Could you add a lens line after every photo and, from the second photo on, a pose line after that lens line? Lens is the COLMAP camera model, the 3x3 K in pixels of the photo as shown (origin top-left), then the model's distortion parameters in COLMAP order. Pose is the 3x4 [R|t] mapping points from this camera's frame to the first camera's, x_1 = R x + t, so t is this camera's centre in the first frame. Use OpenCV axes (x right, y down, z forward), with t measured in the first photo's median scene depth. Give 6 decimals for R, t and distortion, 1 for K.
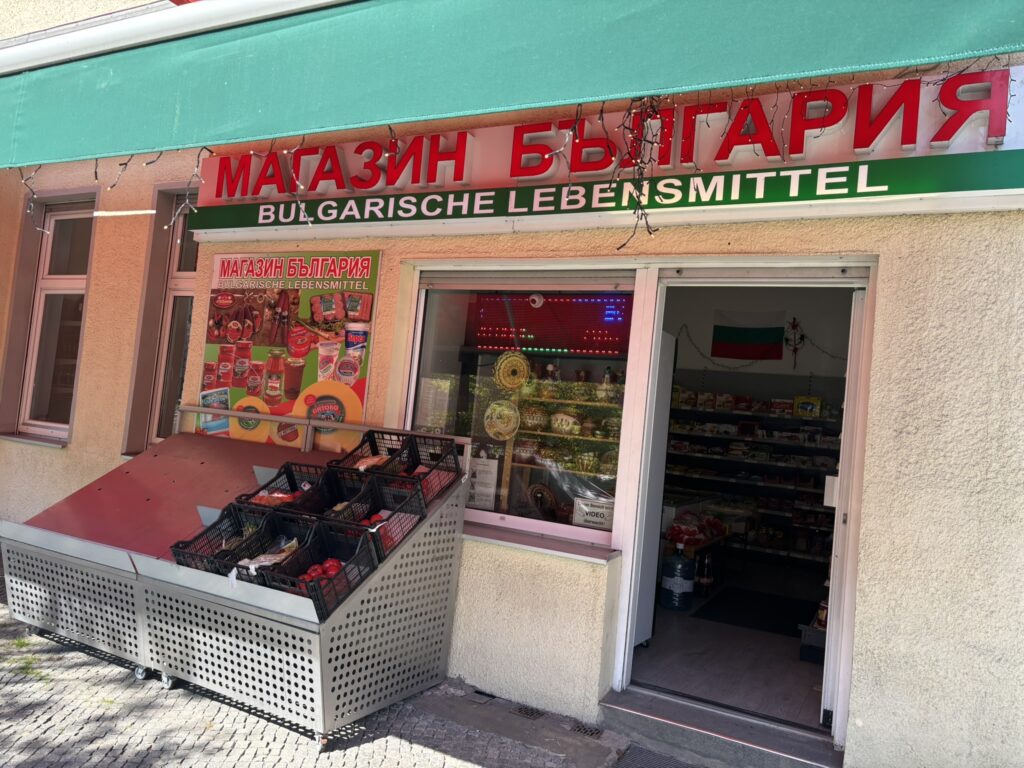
lens RADIAL K [[778.1, 0, 512.0], [0, 778.1, 384.0], [0, 0, 1]] dist [0.066032, -0.065799]
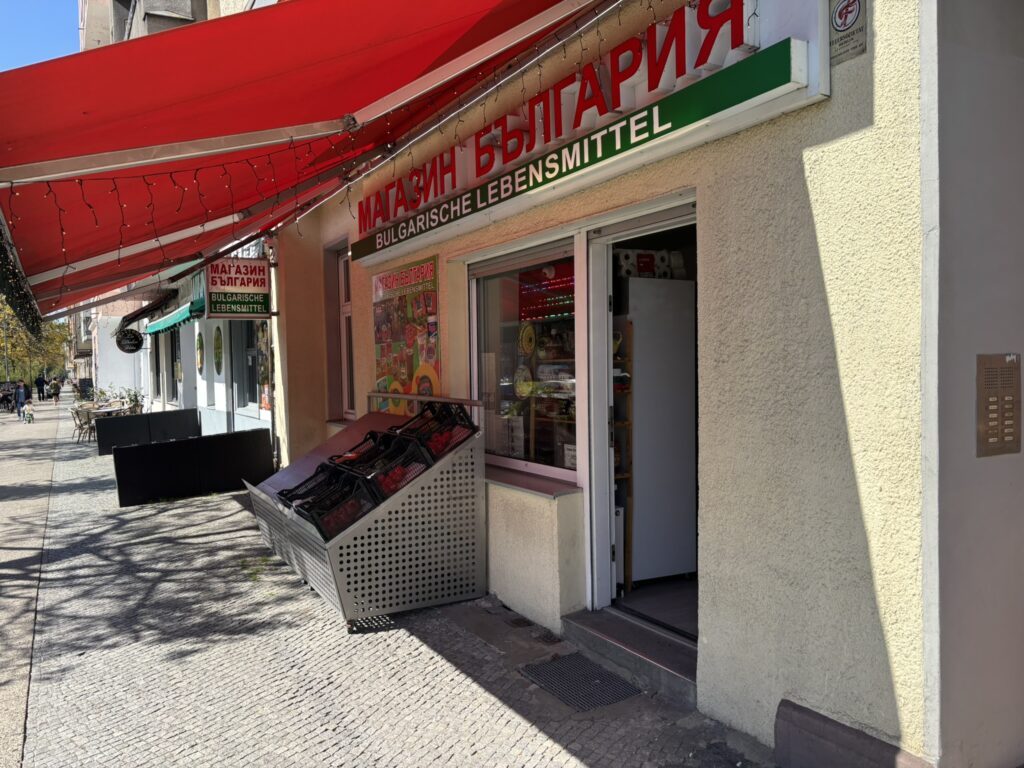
lens RADIAL K [[781.0, 0, 495.6], [0, 781.0, 388.8], [0, 0, 1]] dist [0.063435, -0.065520]
pose [[0.828667, -0.098088, -0.551081, 0.661474], [0.129551, 0.991403, 0.018346, 0.033129], [0.544544, -0.086596, 0.834250, 0.002505]]
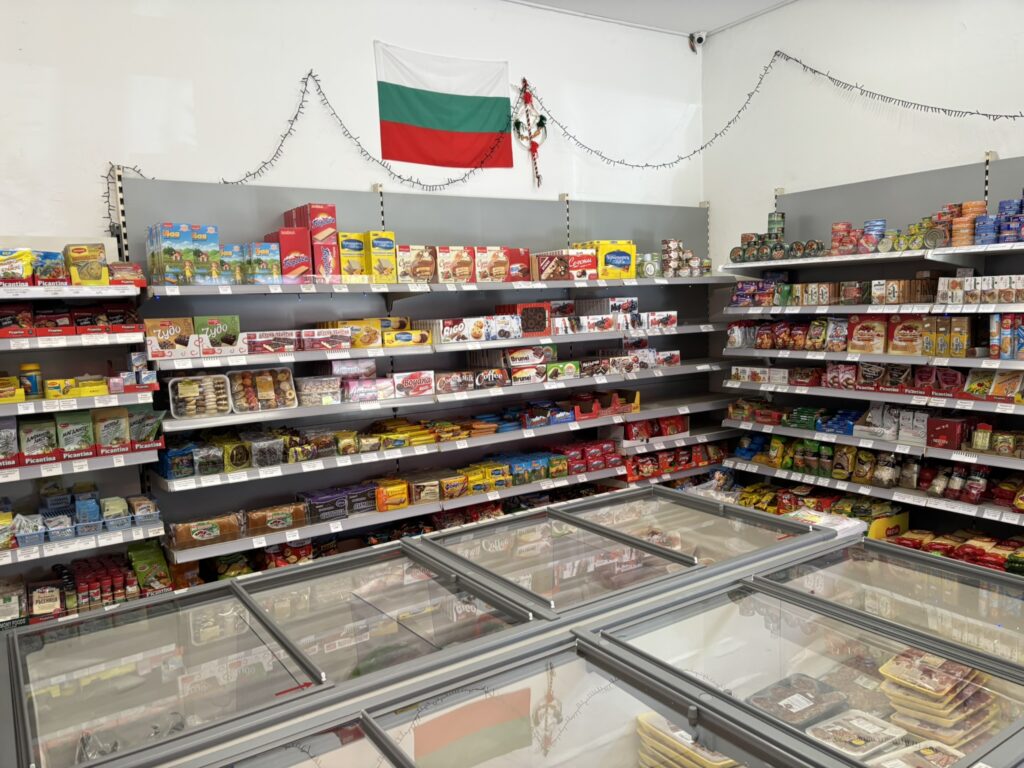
lens RADIAL K [[778.1, 0, 512.0], [0, 778.1, 384.0], [0, 0, 1]] dist [0.066032, -0.065799]
pose [[0.468951, -0.217387, 0.856054, -0.243217], [0.038206, 0.973323, 0.226237, -0.022685], [-0.882398, -0.073388, 0.464746, 1.749767]]
